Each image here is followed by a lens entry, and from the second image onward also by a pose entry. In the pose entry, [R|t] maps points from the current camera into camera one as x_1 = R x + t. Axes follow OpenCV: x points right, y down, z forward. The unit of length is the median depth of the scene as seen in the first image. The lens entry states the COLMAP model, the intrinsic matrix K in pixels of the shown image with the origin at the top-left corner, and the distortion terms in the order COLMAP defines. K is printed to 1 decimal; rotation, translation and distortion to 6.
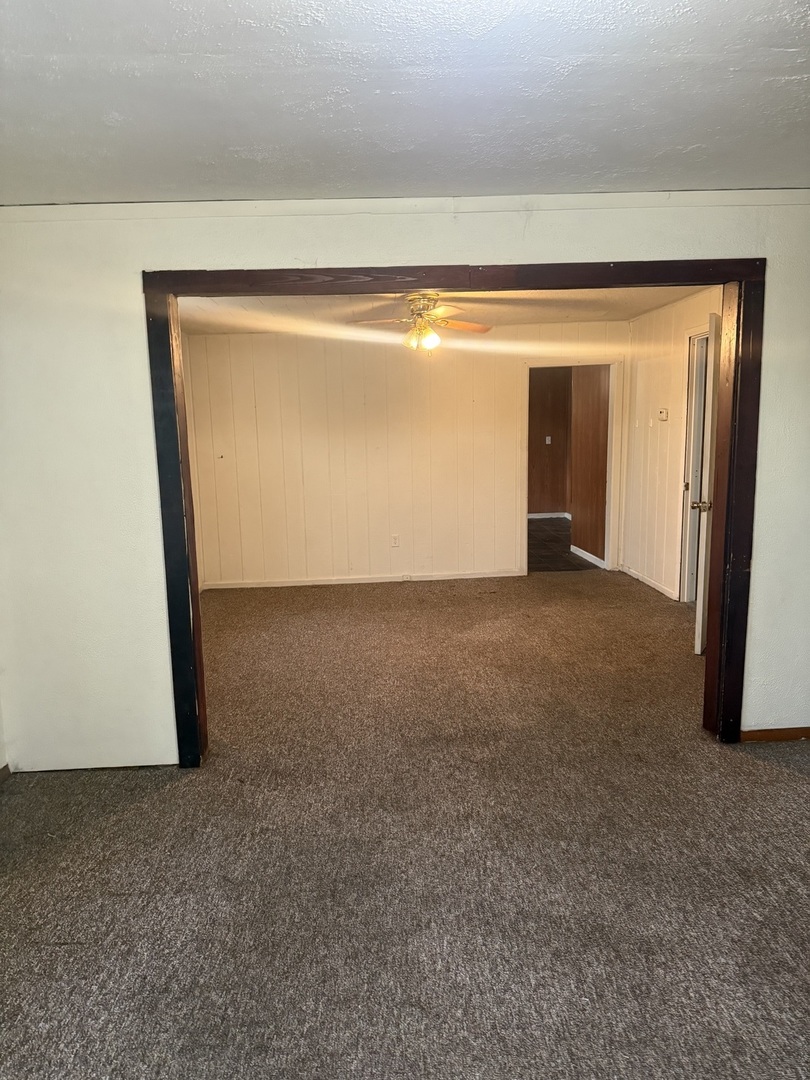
lens RADIAL K [[755.1, 0, 406.6], [0, 755.1, 546.0], [0, 0, 1]] dist [0.124865, -0.182392]
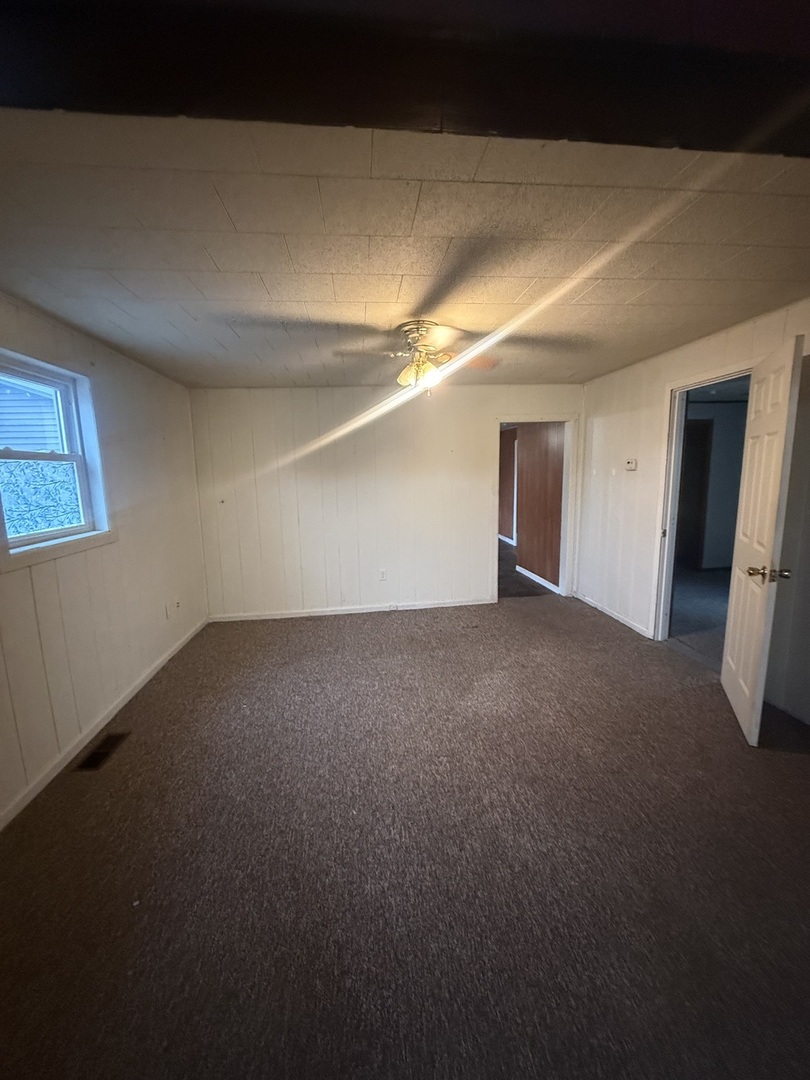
lens RADIAL K [[429.9, 0, 411.4], [0, 429.9, 540.5], [0, 0, 1]] dist [-0.001265, -0.000251]
pose [[0.997005, -0.008492, 0.076869, -0.027903], [0.008276, 0.999961, 0.003122, -0.076934], [-0.076893, -0.002476, 0.997036, 0.465420]]
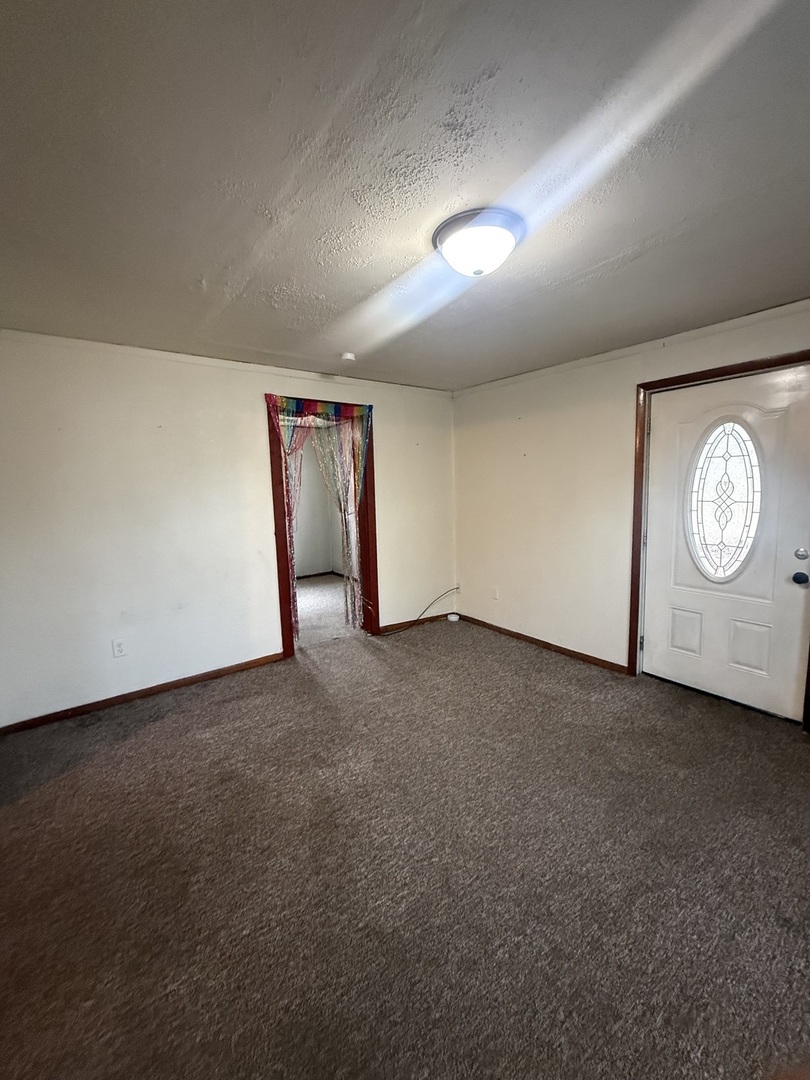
lens RADIAL K [[429.9, 0, 411.4], [0, 429.9, 540.5], [0, 0, 1]] dist [-0.001265, -0.000251]
pose [[-0.567008, -0.065981, 0.821065, -0.190920], [0.162207, 0.968325, 0.189831, -0.059137], [-0.807583, 0.240818, -0.538346, 0.457832]]
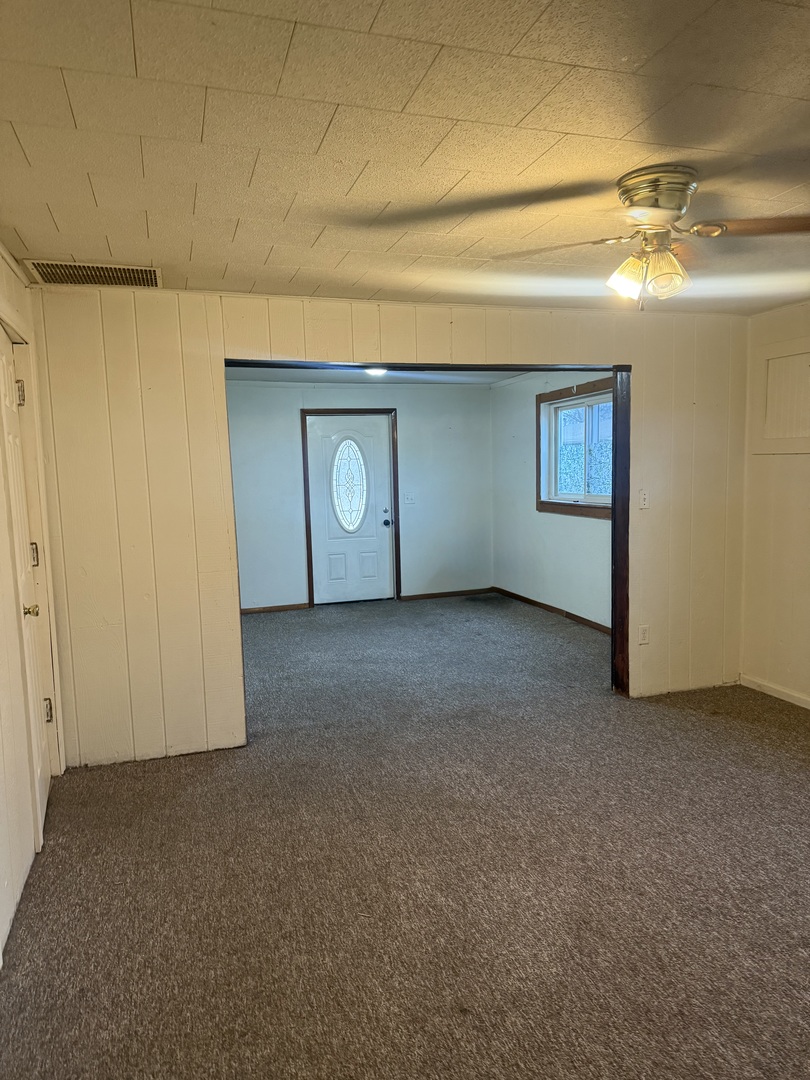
lens RADIAL K [[755.1, 0, 406.6], [0, 755.1, 546.0], [0, 0, 1]] dist [0.124865, -0.182392]
pose [[-0.966600, 0.079647, -0.243598, 0.265770], [0.013288, 0.964781, 0.262720, -0.219416], [0.255944, 0.250709, -0.933616, 1.317584]]
